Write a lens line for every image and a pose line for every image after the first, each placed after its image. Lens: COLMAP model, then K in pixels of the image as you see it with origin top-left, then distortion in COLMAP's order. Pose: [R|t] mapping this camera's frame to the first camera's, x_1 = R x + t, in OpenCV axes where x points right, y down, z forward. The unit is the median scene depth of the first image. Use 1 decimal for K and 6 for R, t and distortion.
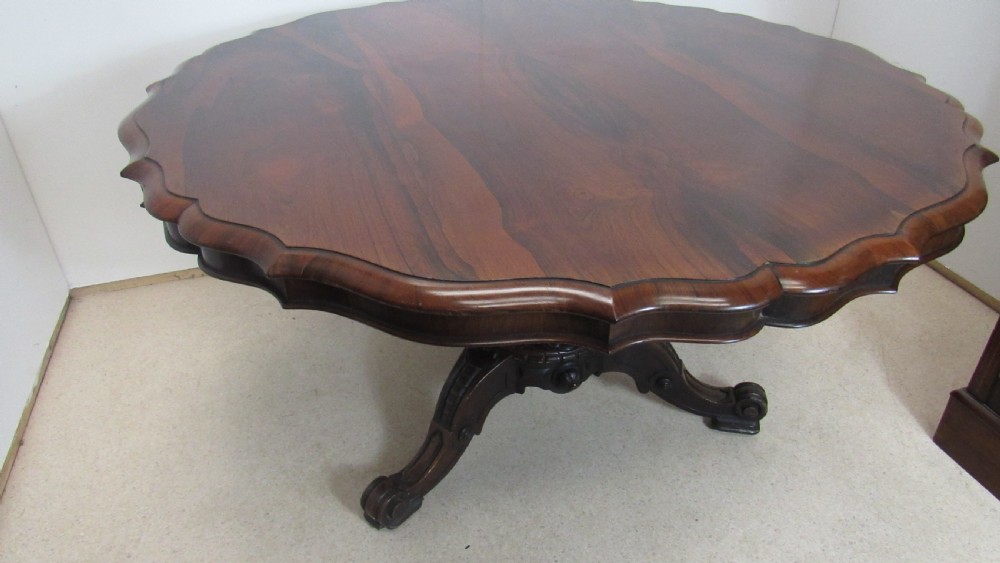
lens RADIAL K [[718.0, 0, 500.0], [0, 718.0, 281.5], [0, 0, 1]] dist [-0.025256, 0.006848]
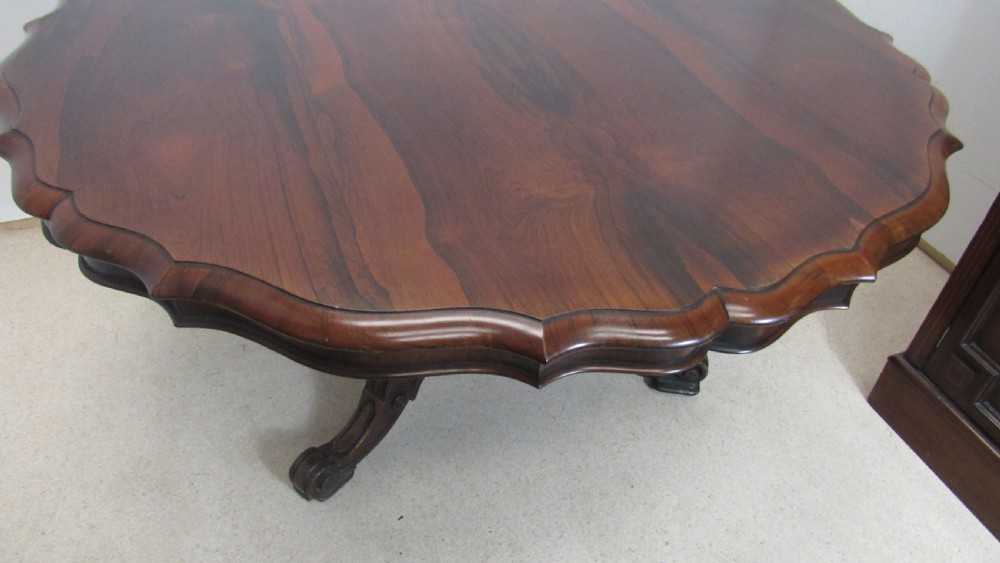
lens RADIAL K [[718.0, 0, 500.0], [0, 718.0, 281.5], [0, 0, 1]] dist [-0.025256, 0.006848]
pose [[0.997674, 0.007115, 0.067800, 0.021127], [-0.016359, 0.990467, 0.136775, -0.083741], [-0.066181, -0.137566, 0.988279, 0.064067]]
